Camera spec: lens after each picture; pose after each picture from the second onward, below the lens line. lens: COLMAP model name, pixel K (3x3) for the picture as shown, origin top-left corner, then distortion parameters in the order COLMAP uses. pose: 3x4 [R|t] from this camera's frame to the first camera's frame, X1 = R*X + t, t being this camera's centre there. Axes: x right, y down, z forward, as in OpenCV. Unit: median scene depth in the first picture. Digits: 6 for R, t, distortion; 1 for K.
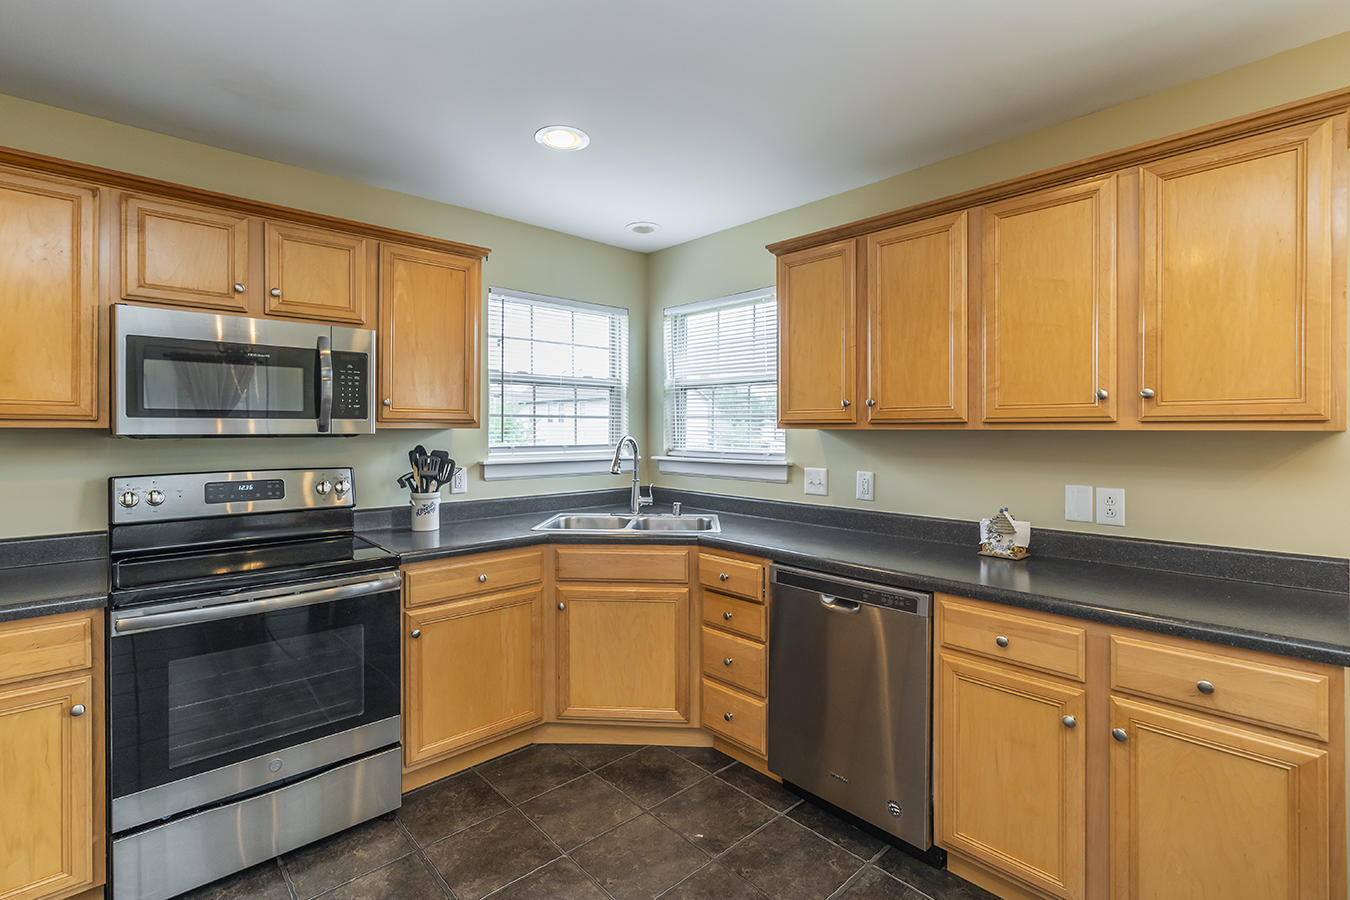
lens RADIAL K [[621.0, 0, 653.2], [0, 621.0, 427.1], [0, 0, 1]] dist [-0.001995, -0.000542]
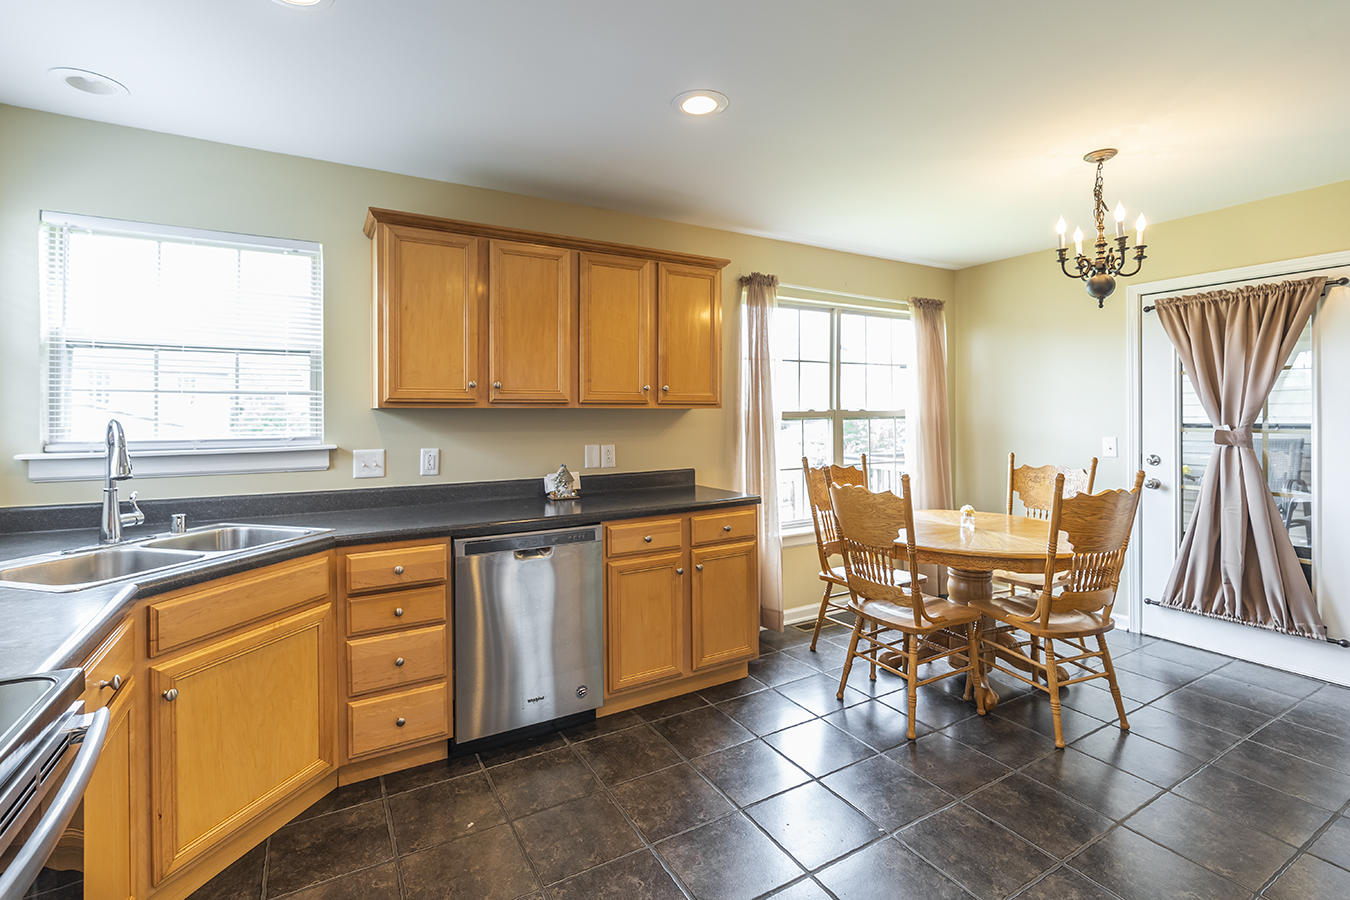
lens RADIAL K [[621.0, 0, 678.5], [0, 621.0, 416.5], [0, 0, 1]] dist [-0.001995, -0.000542]
pose [[0.199961, -0.006569, 0.979782, -0.687520], [0.001050, 0.999978, 0.006490, 0.011537], [-0.979803, -0.000269, 0.199964, 0.413049]]
